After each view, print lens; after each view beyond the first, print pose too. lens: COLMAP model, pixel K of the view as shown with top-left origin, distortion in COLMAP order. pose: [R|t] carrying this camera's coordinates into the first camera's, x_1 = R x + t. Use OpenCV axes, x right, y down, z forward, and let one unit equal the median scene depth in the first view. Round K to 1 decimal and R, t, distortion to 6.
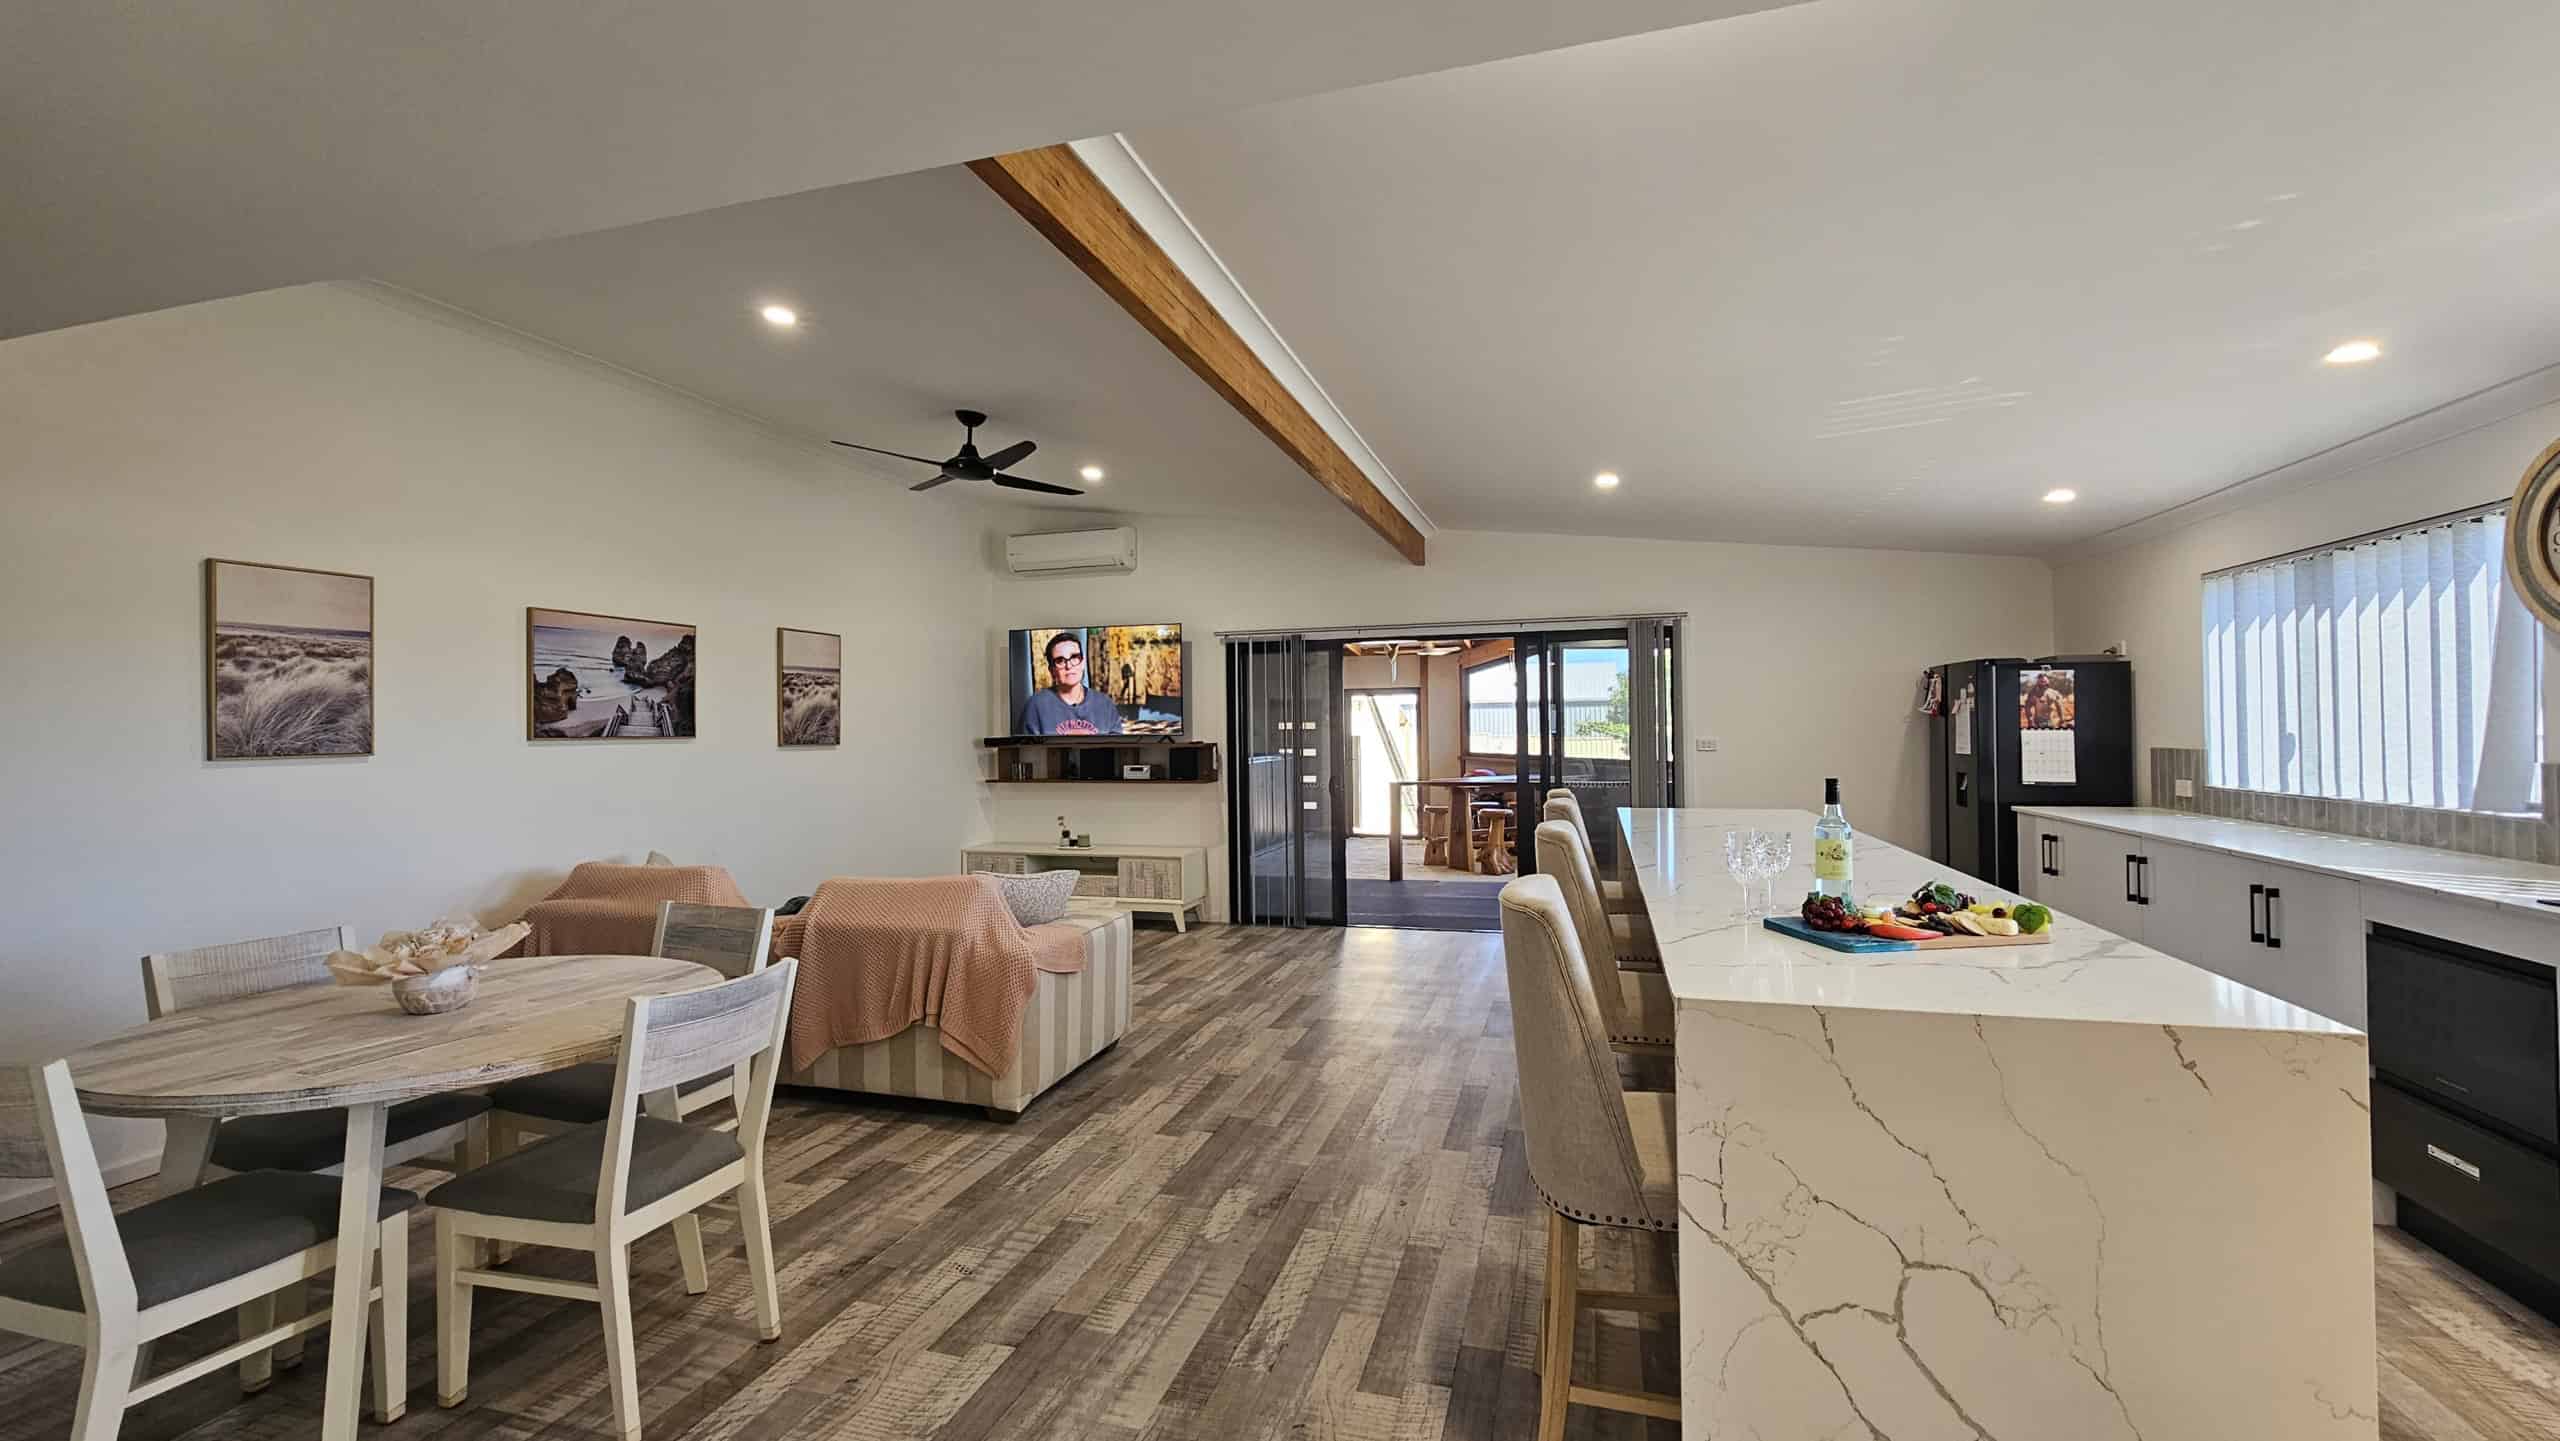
lens RADIAL K [[1019.4, 0, 1294.4], [0, 1019.4, 719.2], [0, 0, 1]] dist [0.001595, 0.000276]
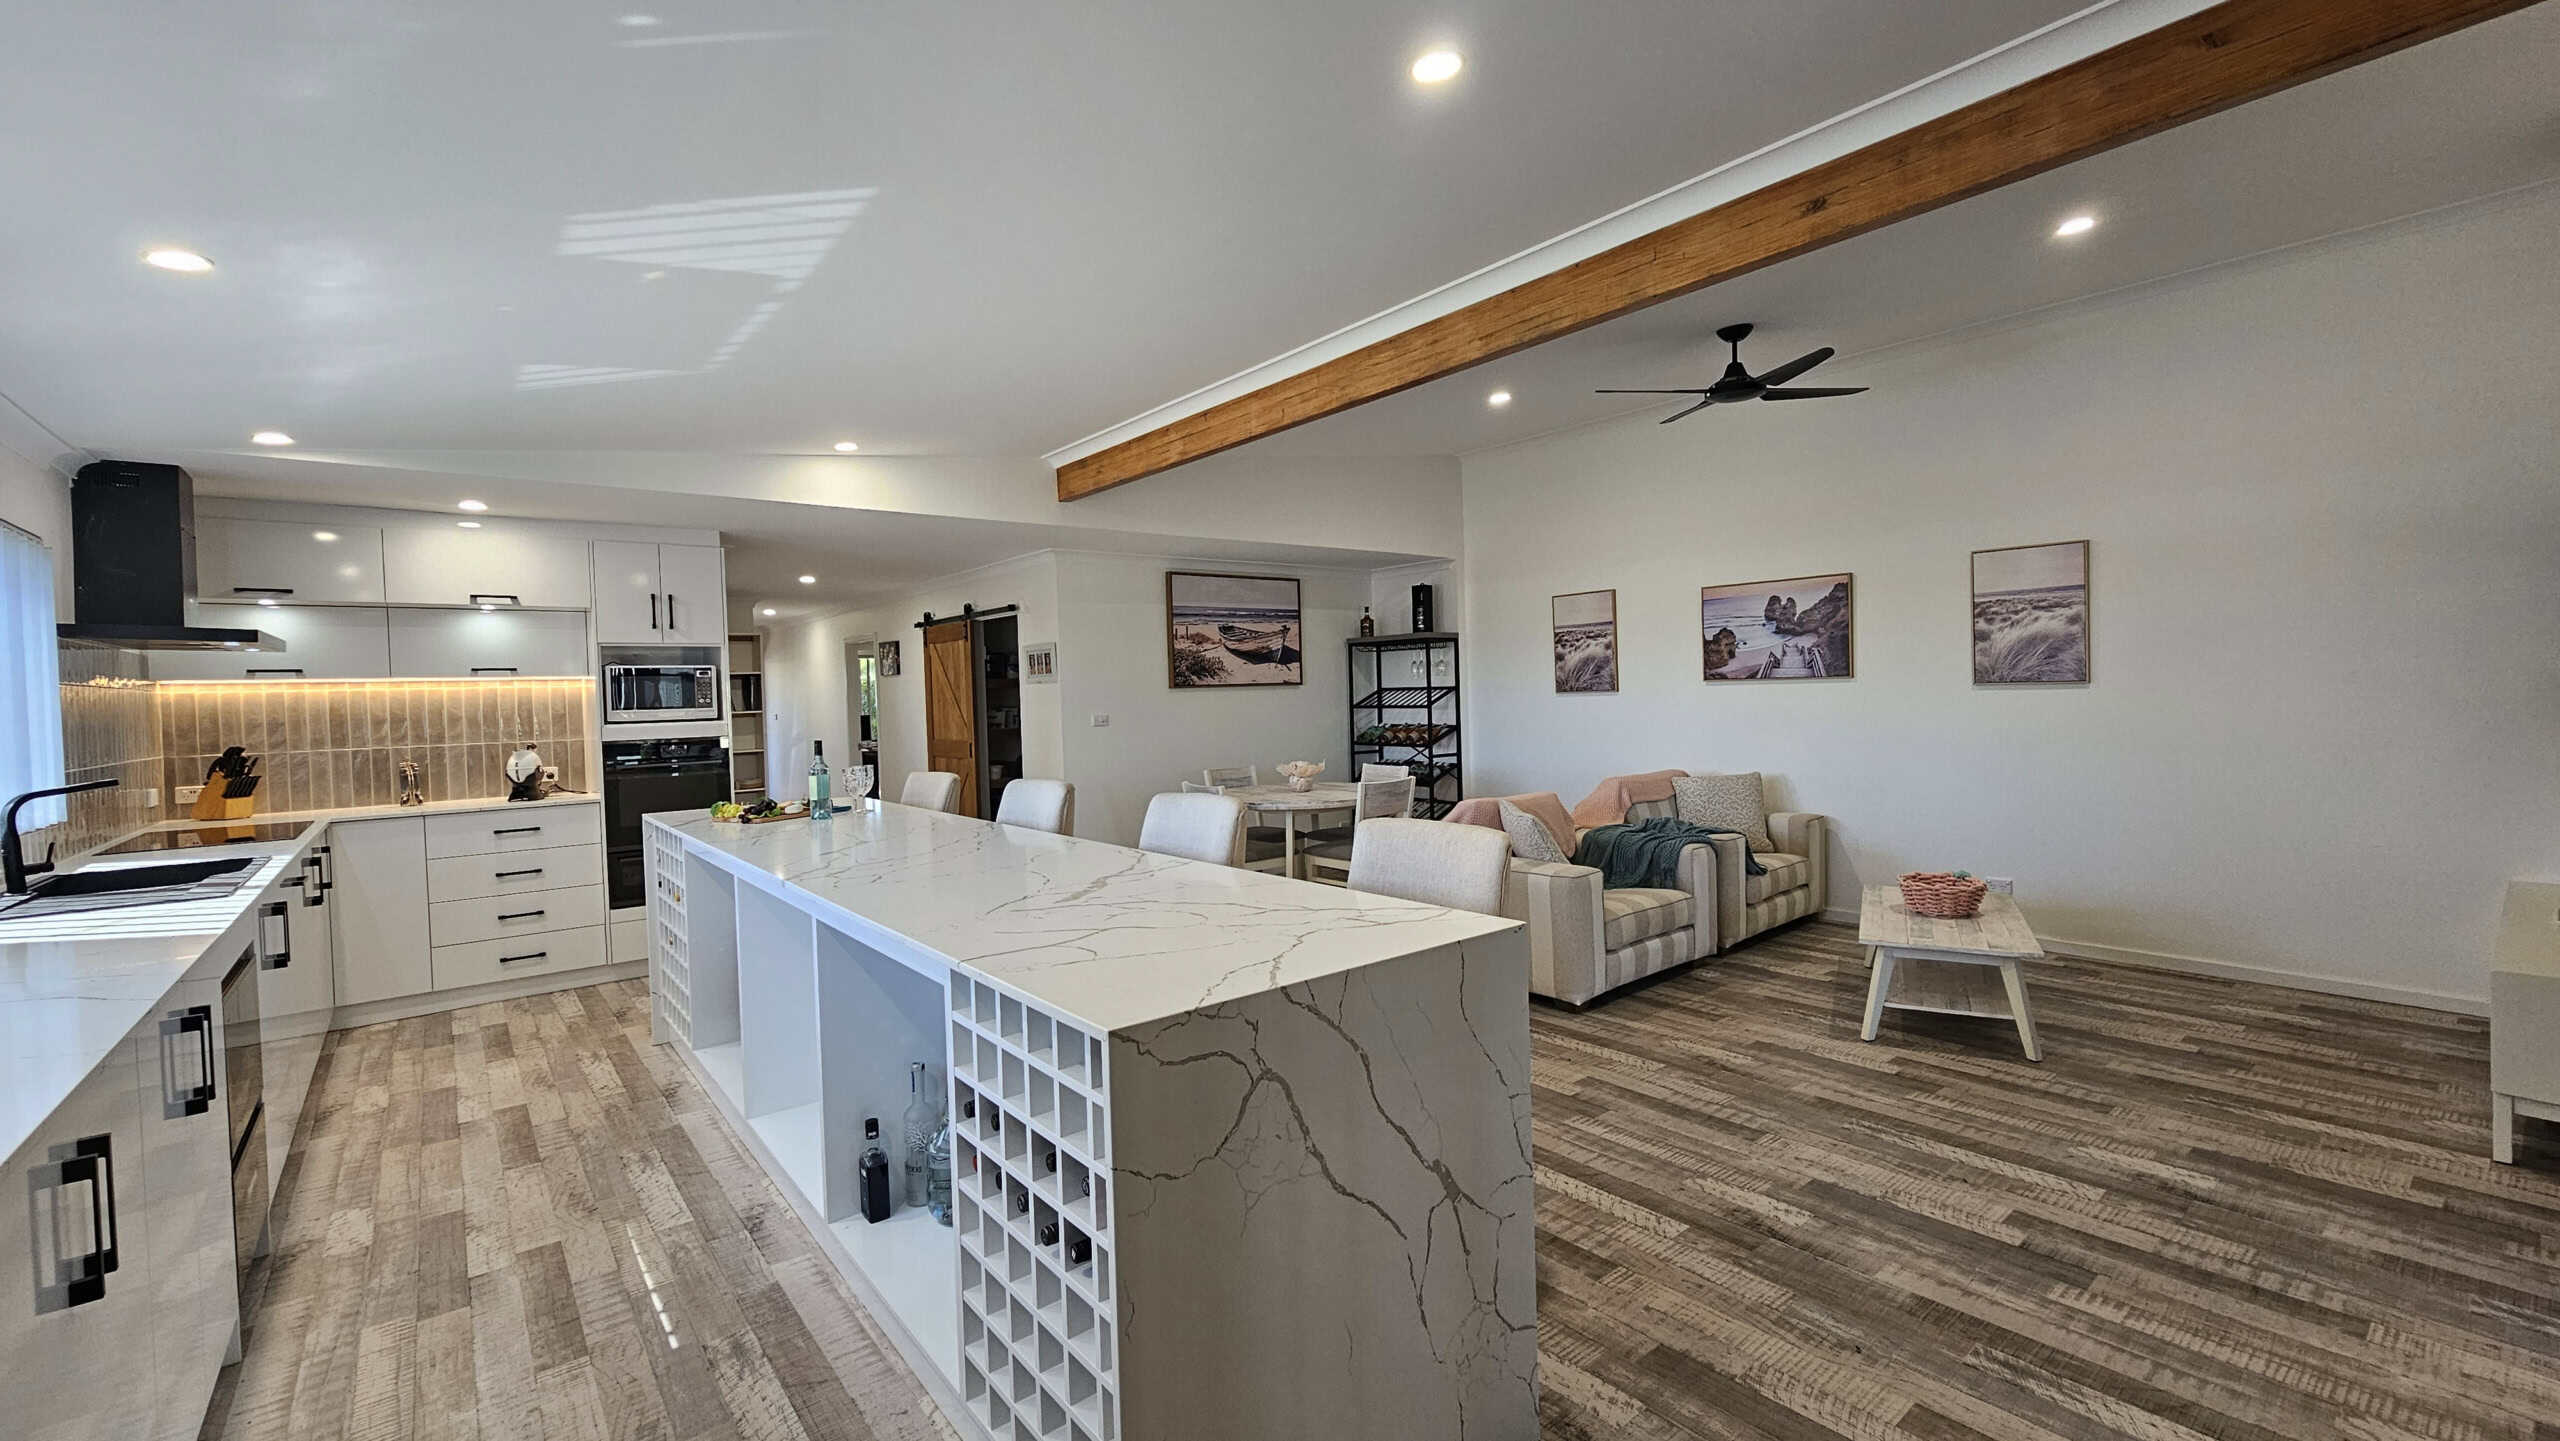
lens RADIAL K [[1019.4, 0, 1279.6], [0, 1019.4, 708.7], [0, 0, 1]] dist [0.001595, 0.000276]
pose [[-0.563569, 0.032208, -0.825441, 0.536280], [0.036025, 0.999247, 0.014393, 0.011944], [0.825283, -0.021625, -0.564305, 0.940394]]
